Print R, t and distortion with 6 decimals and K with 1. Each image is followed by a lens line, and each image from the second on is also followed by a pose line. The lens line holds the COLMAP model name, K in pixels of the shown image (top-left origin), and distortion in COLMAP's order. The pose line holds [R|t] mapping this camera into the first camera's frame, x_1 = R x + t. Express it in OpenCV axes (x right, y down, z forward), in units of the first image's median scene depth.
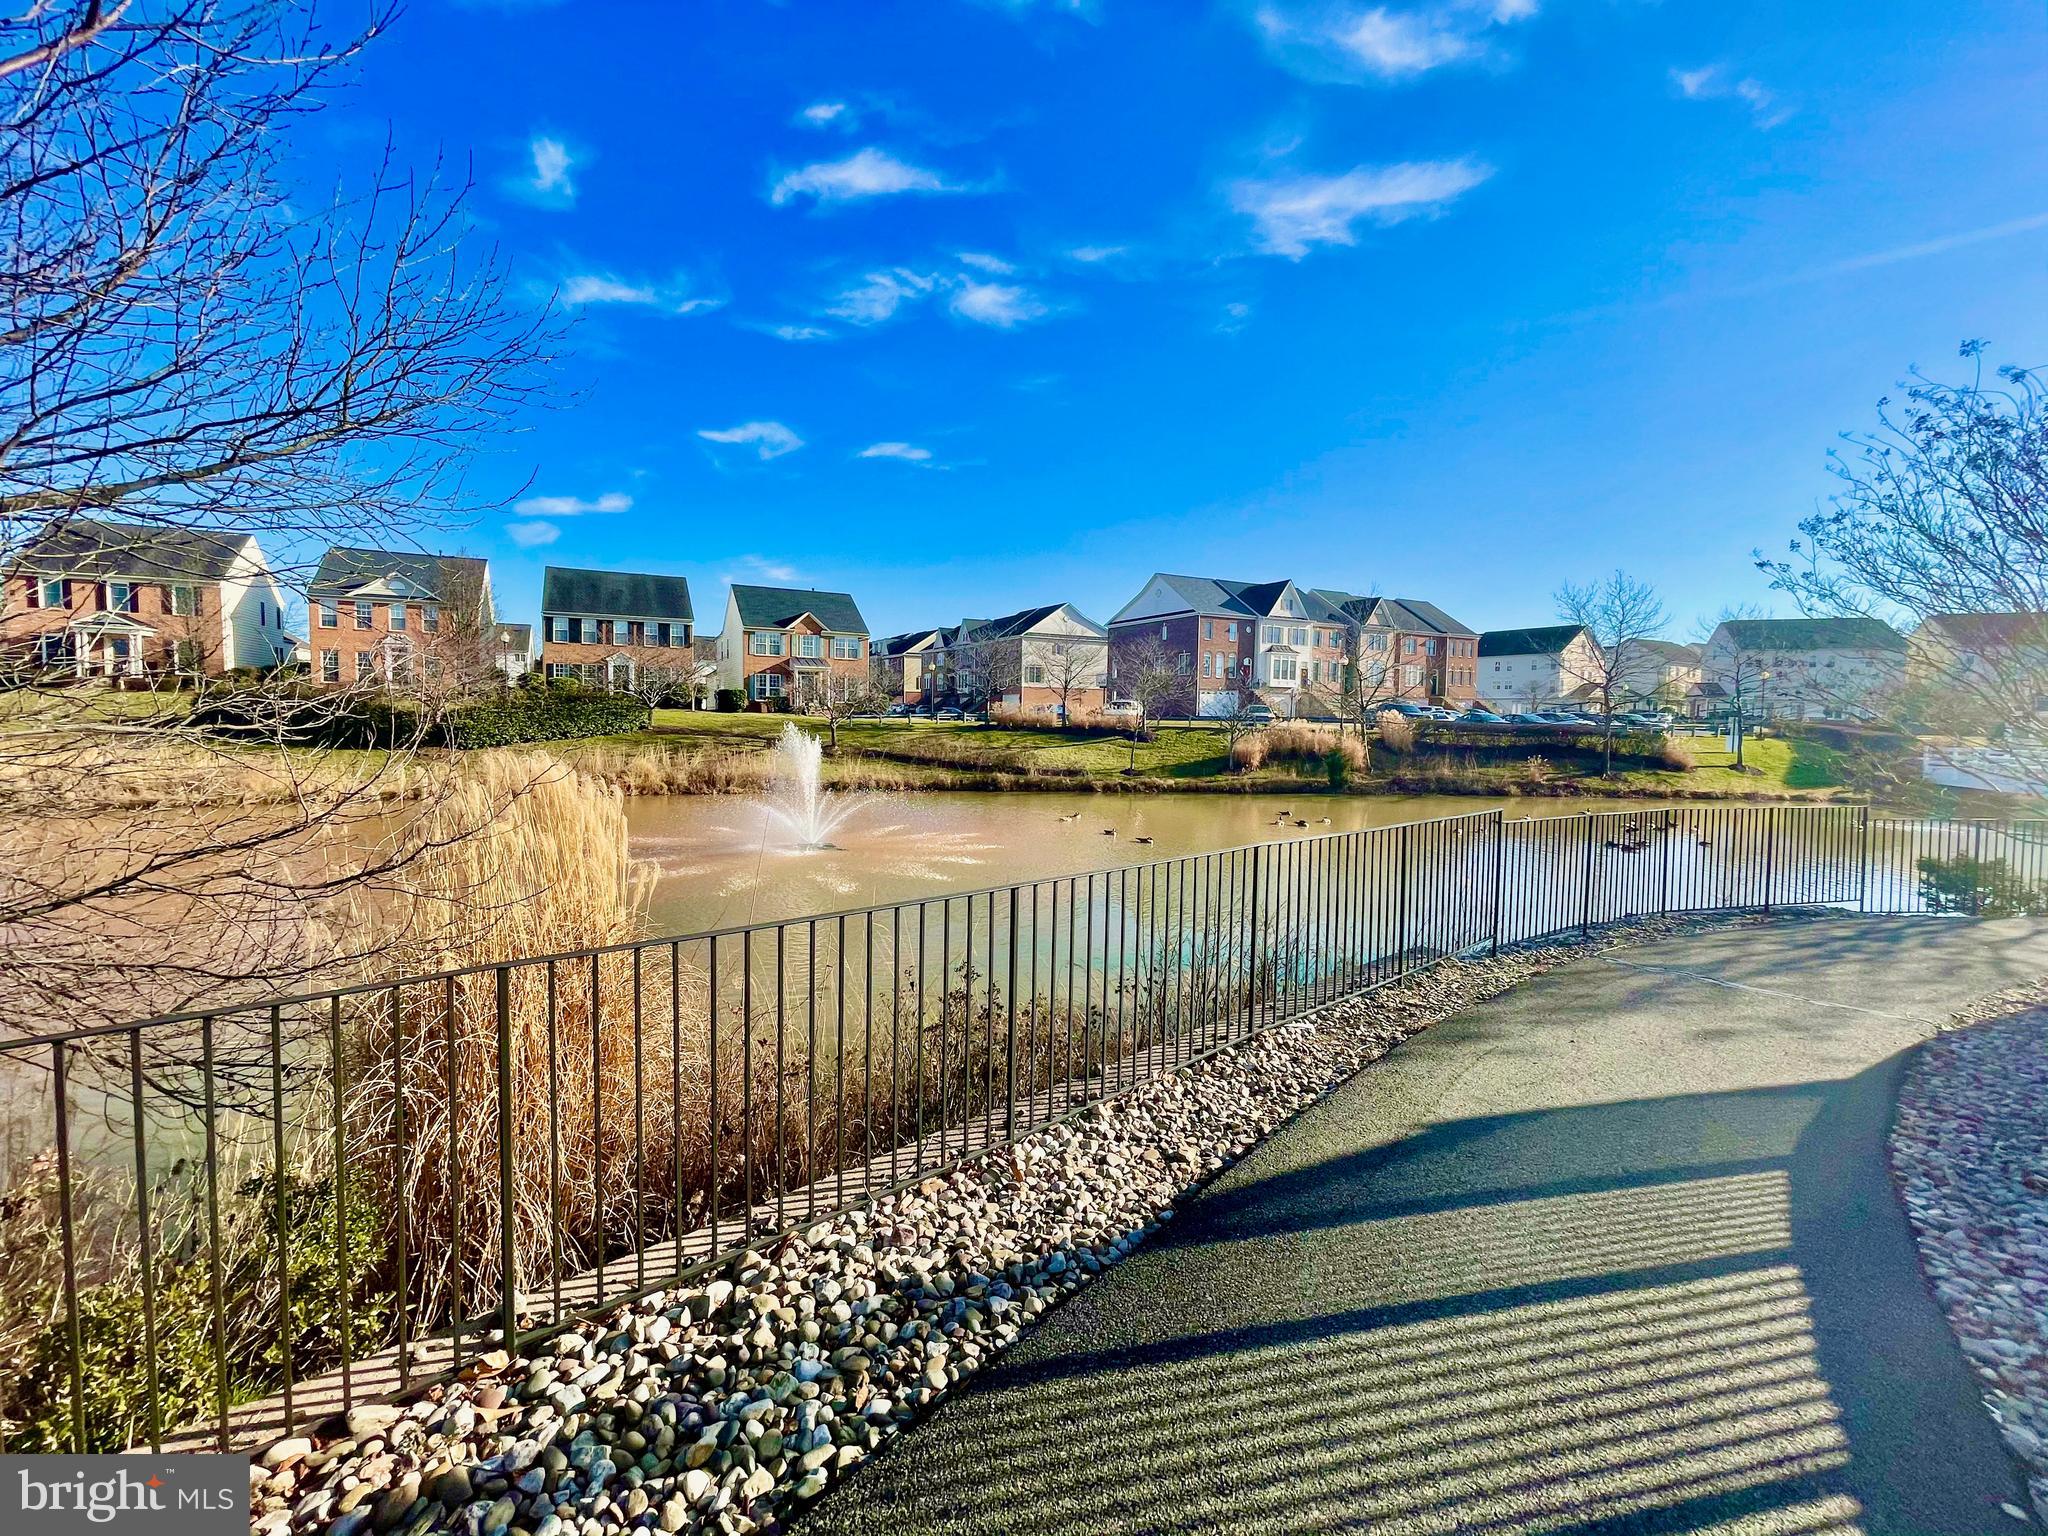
lens RADIAL K [[816.6, 0, 1001.4], [0, 816.6, 766.8], [0, 0, 1]] dist [-0.007394, -0.000207]
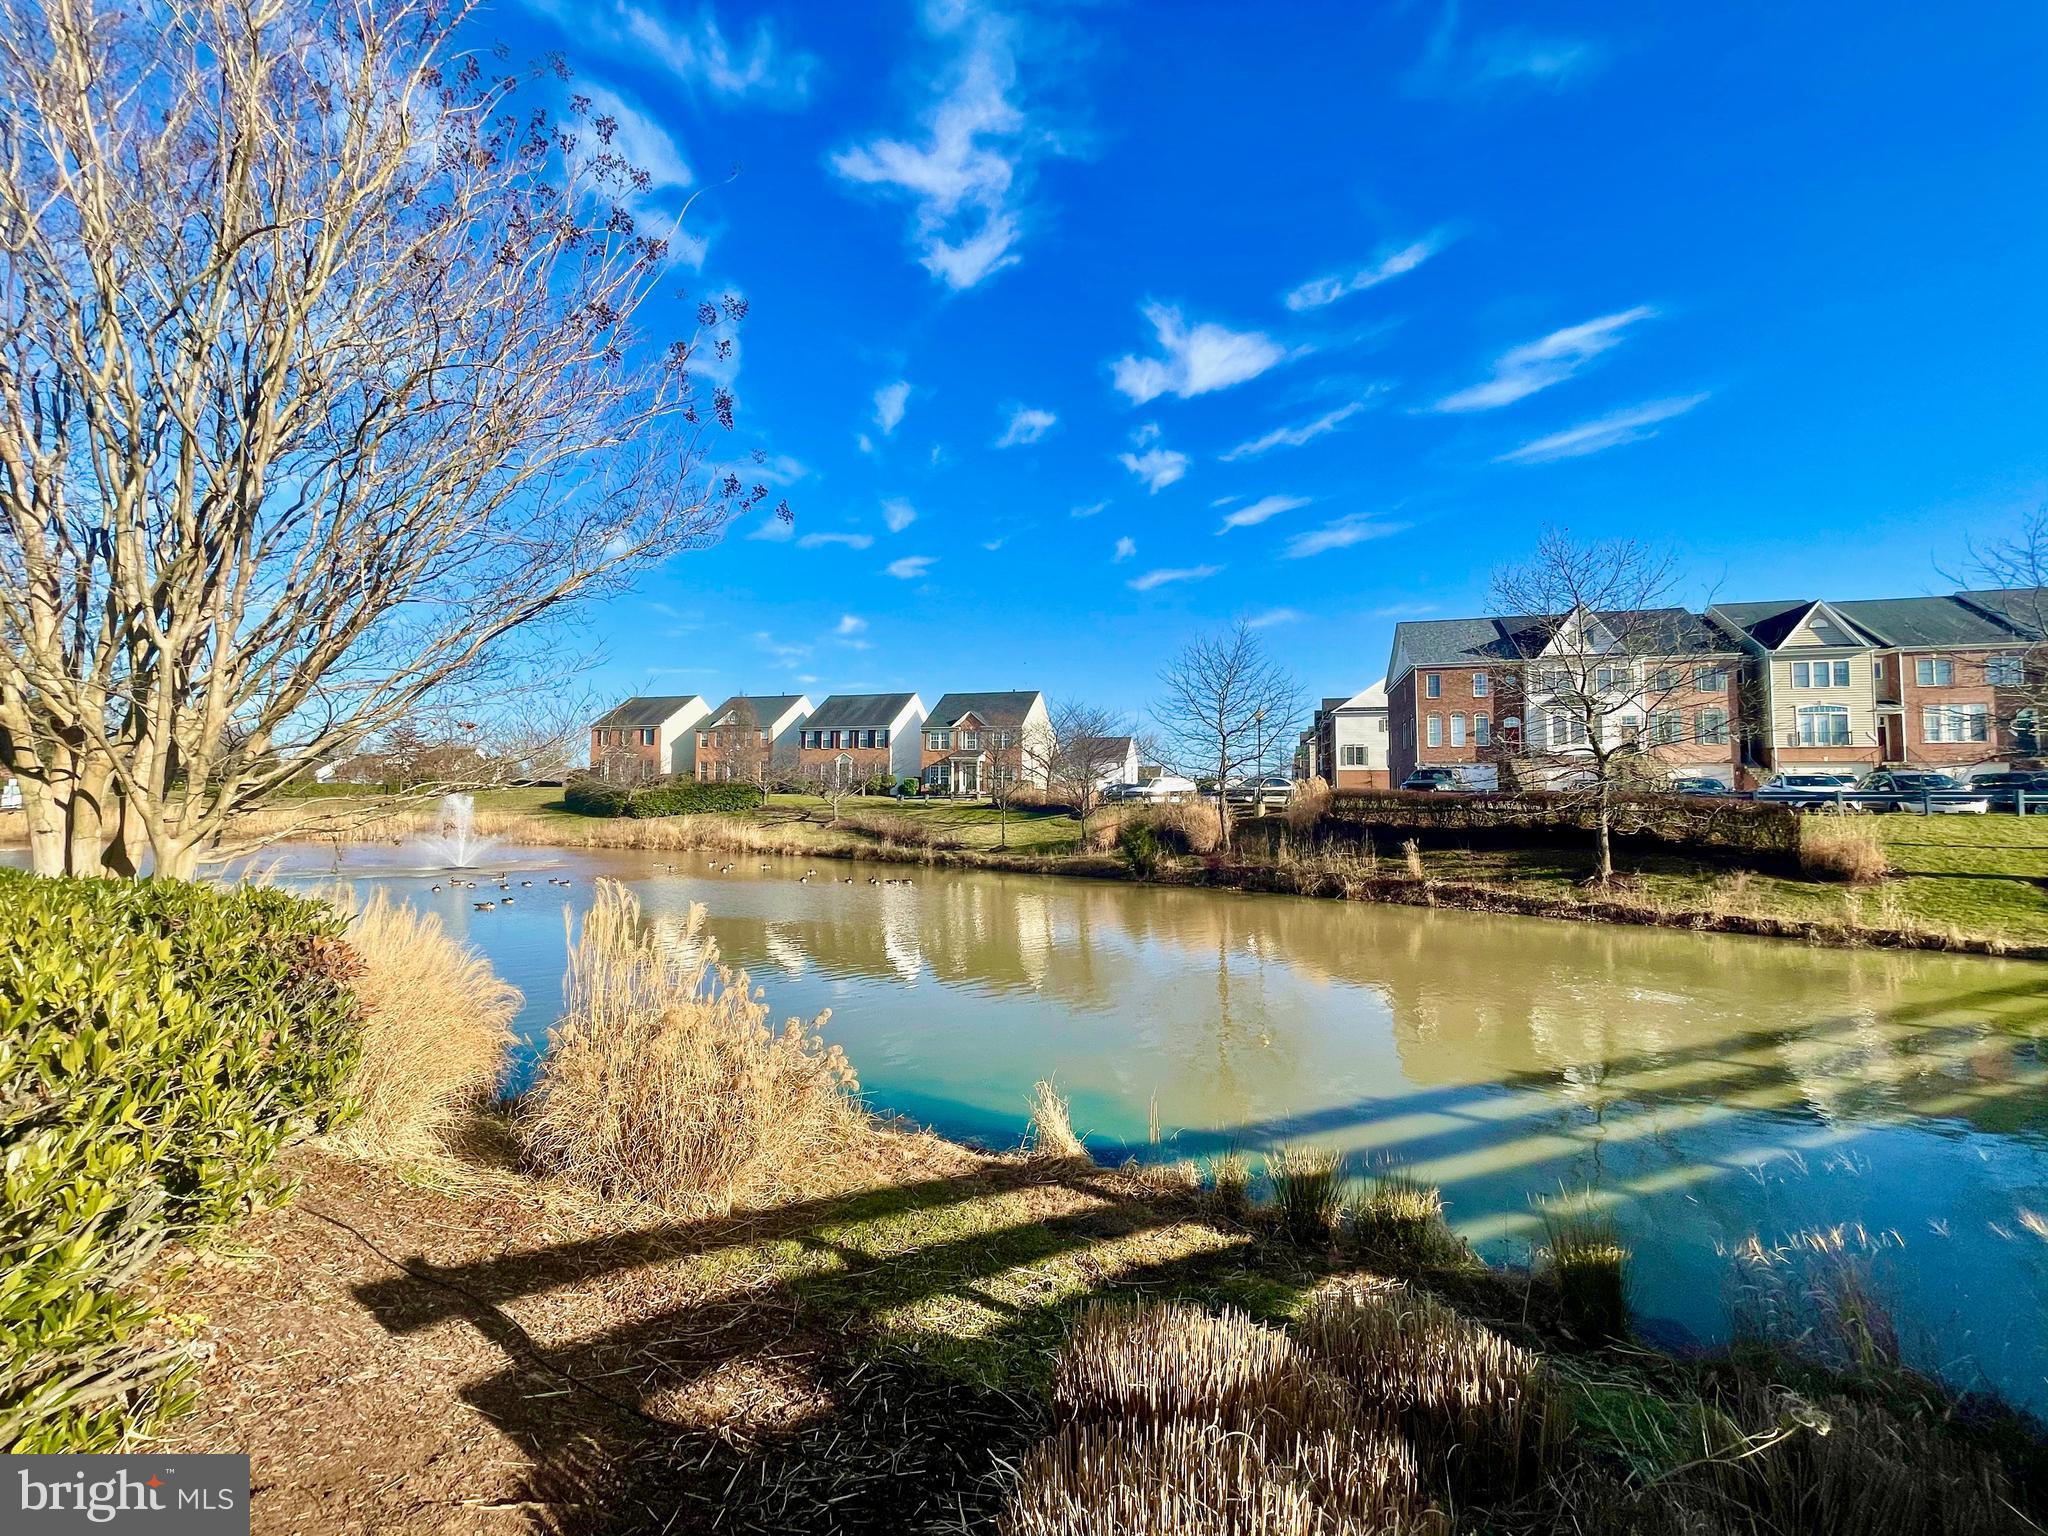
lens RADIAL K [[818.6, 0, 1023.5], [0, 818.6, 758.6], [0, 0, 1]] dist [-0.001423, 0.001007]
pose [[0.722937, -0.047743, -0.689262, 0.651674], [-0.042192, 0.992697, -0.113015, 0.006530], [0.689624, 0.110784, 0.715643, 0.232666]]
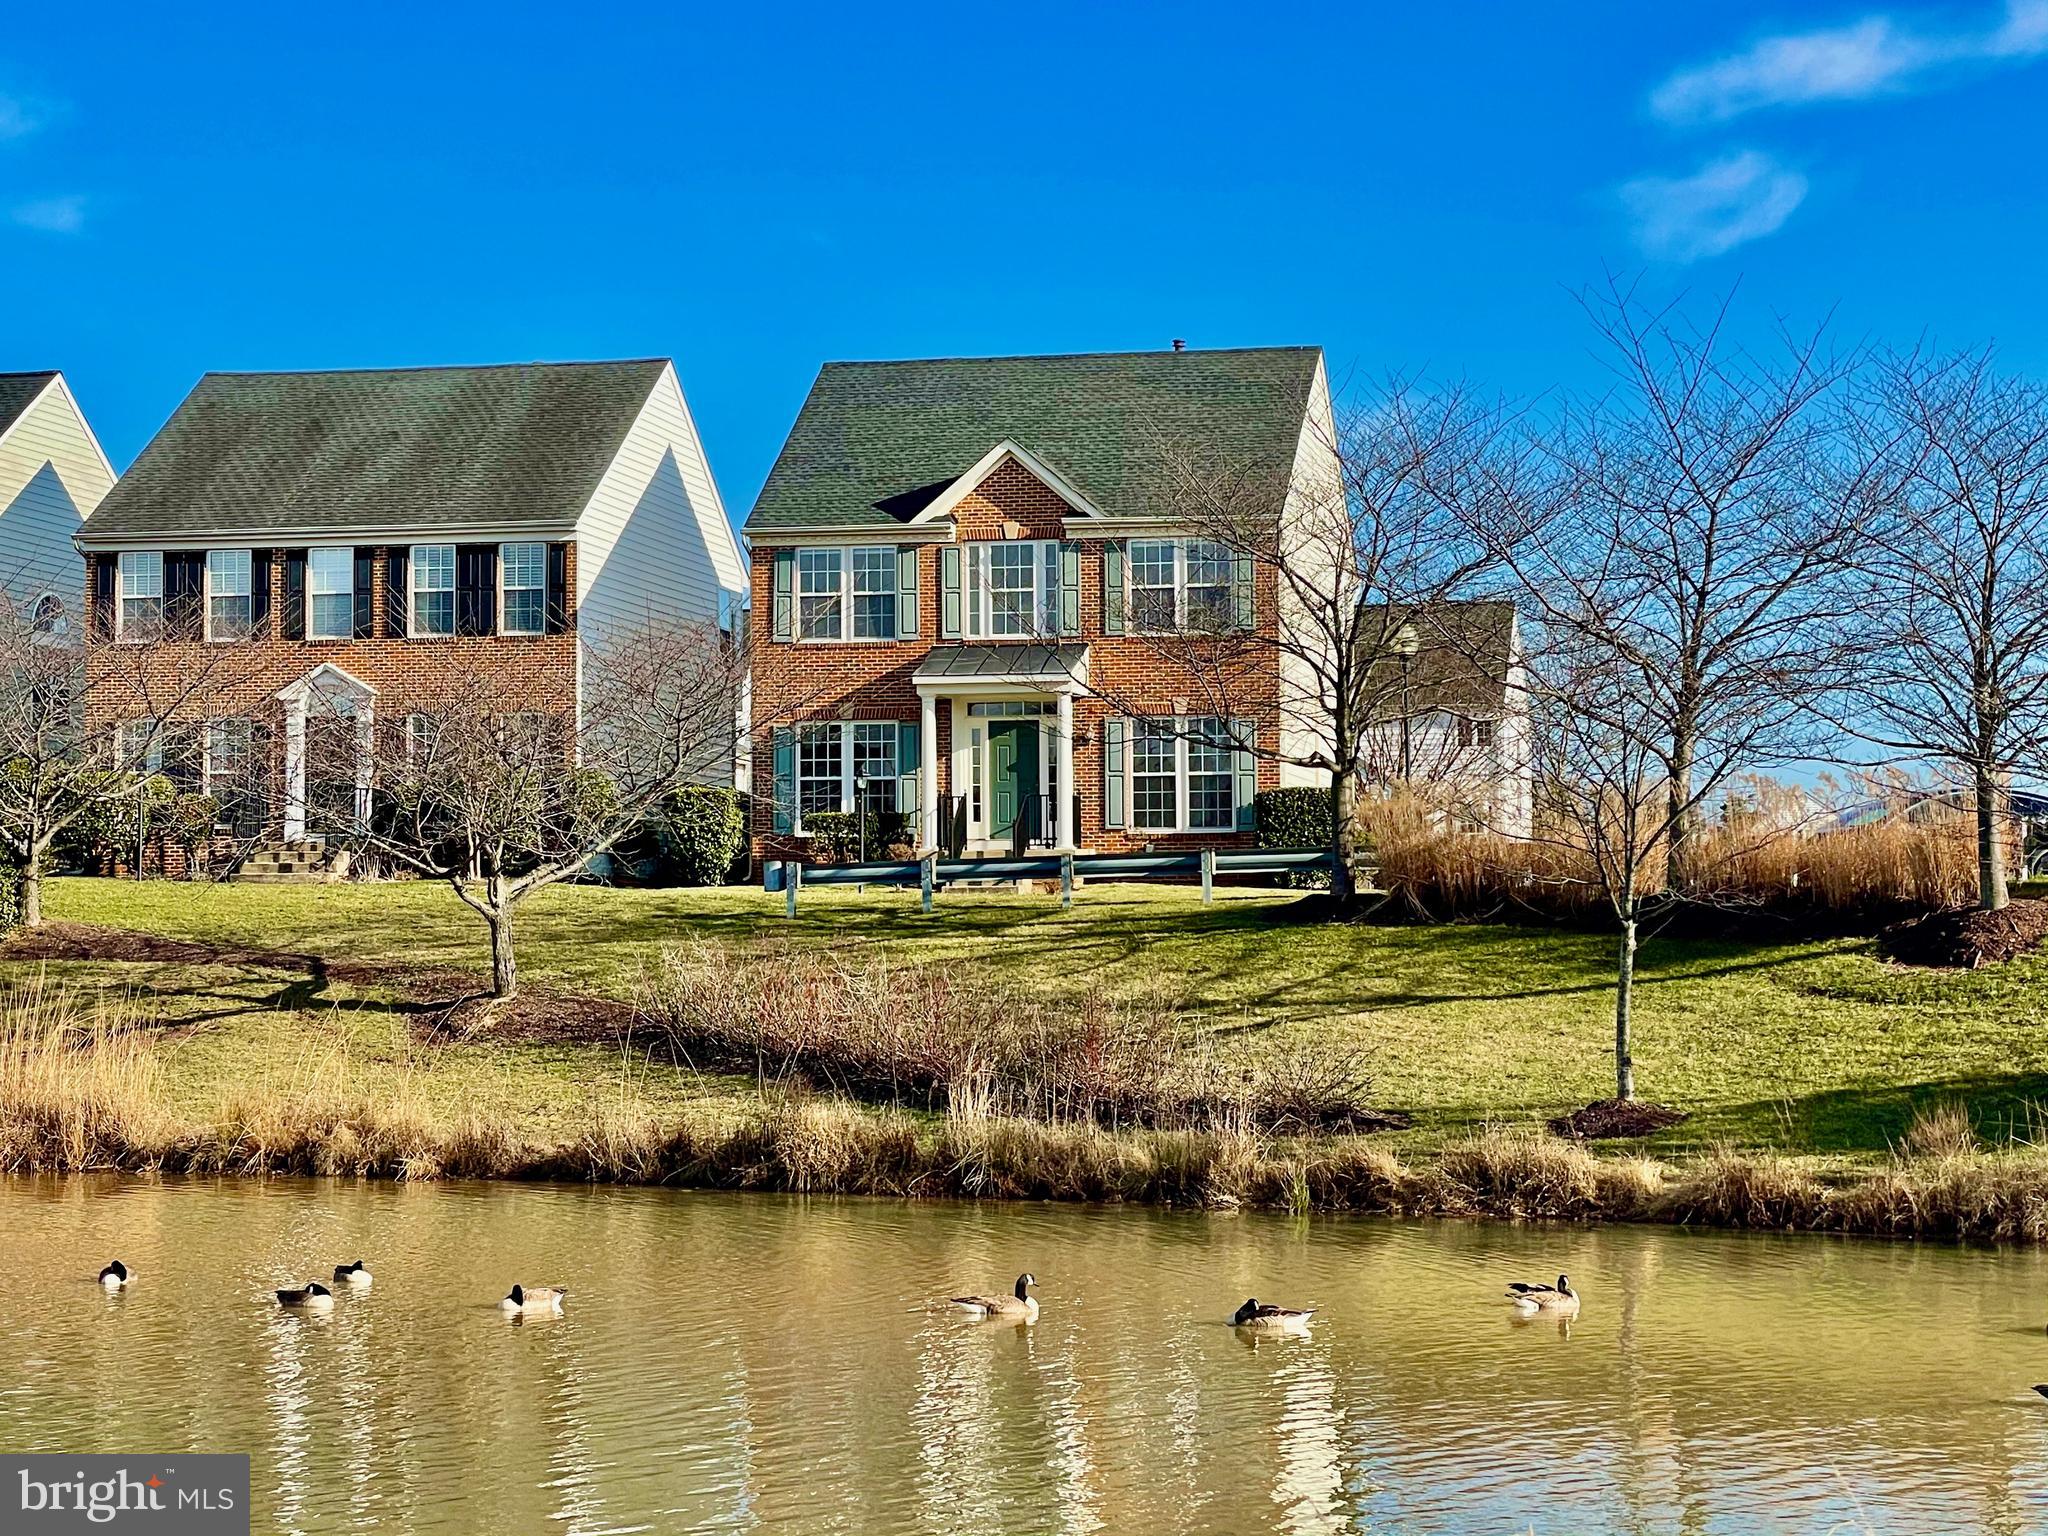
lens RADIAL K [[3835.5, 0, 1024.0], [0, 3835.5, 768.0], [0, 0, 1]] dist [0.070077, 0.152991]
pose [[0.781097, -0.049552, -0.622441, 0.454555], [-0.023014, 0.993884, -0.108004, 0.018292], [0.623986, 0.098687, 0.775179, 0.182686]]
